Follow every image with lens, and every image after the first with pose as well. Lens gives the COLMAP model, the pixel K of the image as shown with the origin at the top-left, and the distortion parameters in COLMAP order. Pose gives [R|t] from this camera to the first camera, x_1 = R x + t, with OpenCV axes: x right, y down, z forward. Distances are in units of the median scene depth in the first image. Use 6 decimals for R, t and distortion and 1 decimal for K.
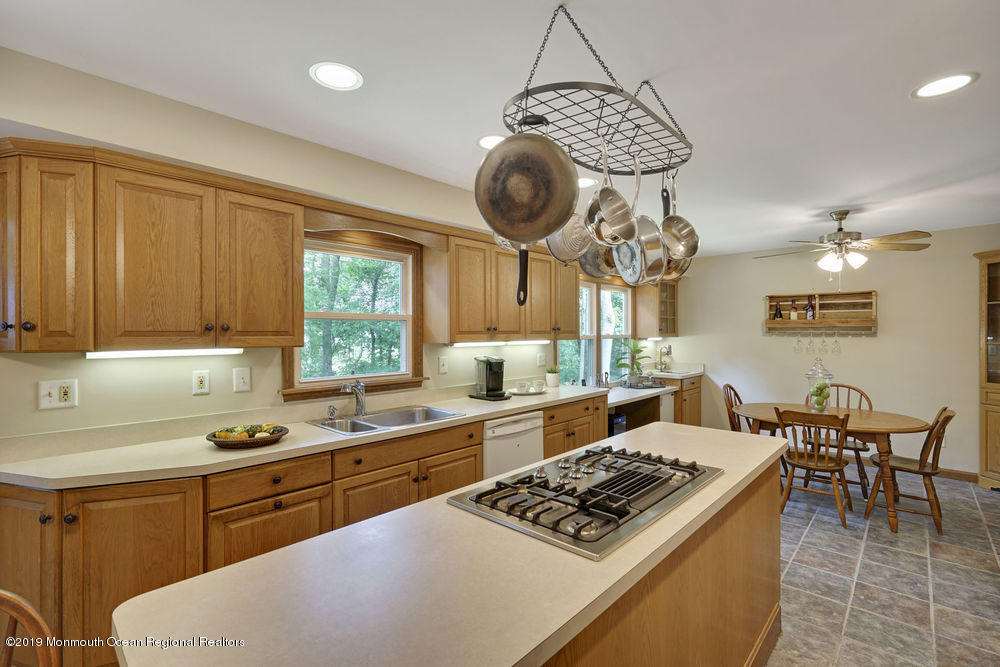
lens RADIAL K [[449.7, 0, 495.7], [0, 449.7, 331.7], [0, 0, 1]] dist [-0.007053, 0.003096]
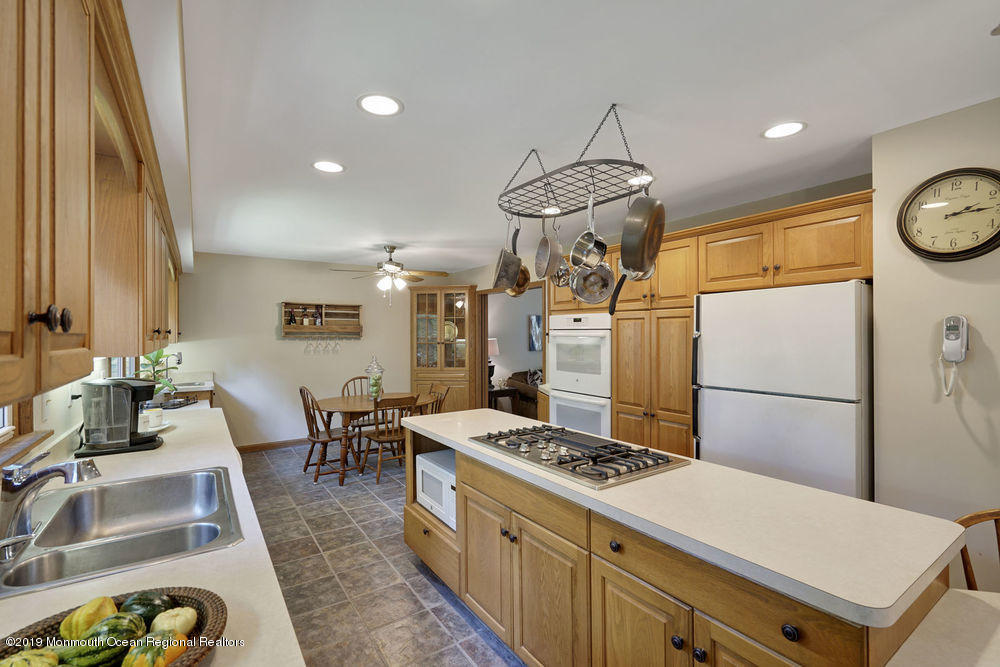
lens RADIAL K [[449.7, 0, 502.0], [0, 449.7, 334.7], [0, 0, 1]] dist [-0.007053, 0.003096]
pose [[0.212888, 0.003882, 0.977069, -0.409068], [0.001707, 0.999989, -0.004345, 0.002978], [-0.977075, 0.002593, 0.212879, 0.342753]]
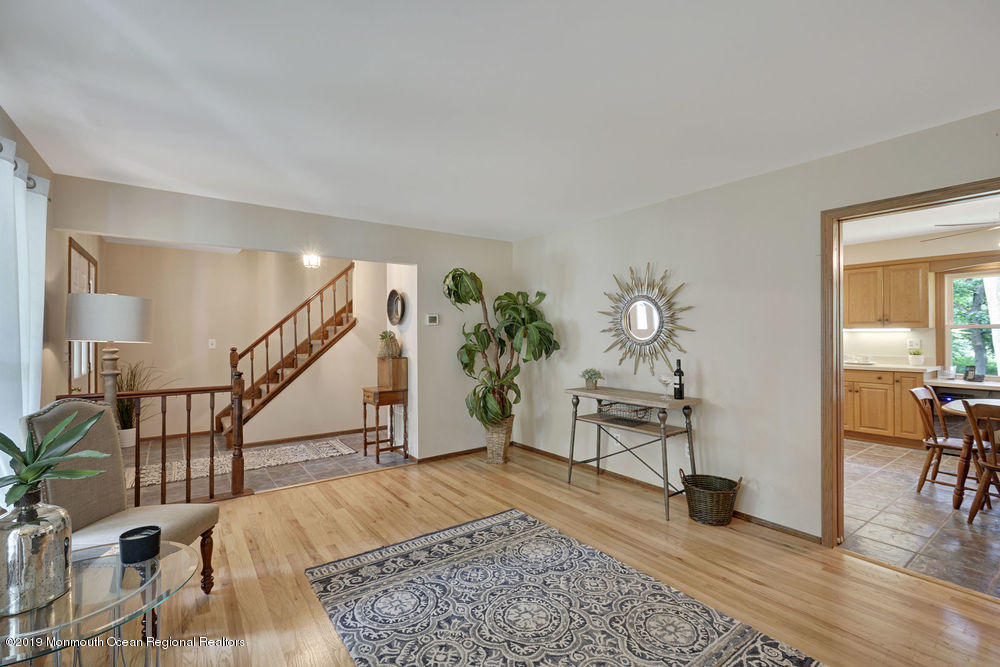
lens RADIAL K [[449.7, 0, 501.6], [0, 449.7, 332.9], [0, 0, 1]] dist [-0.007053, 0.003096]
pose [[-0.182904, 0.005045, -0.983118, 1.615632], [0.009784, 0.999947, 0.003311, 0.015967], [0.983082, -0.009013, -0.182944, 0.112338]]
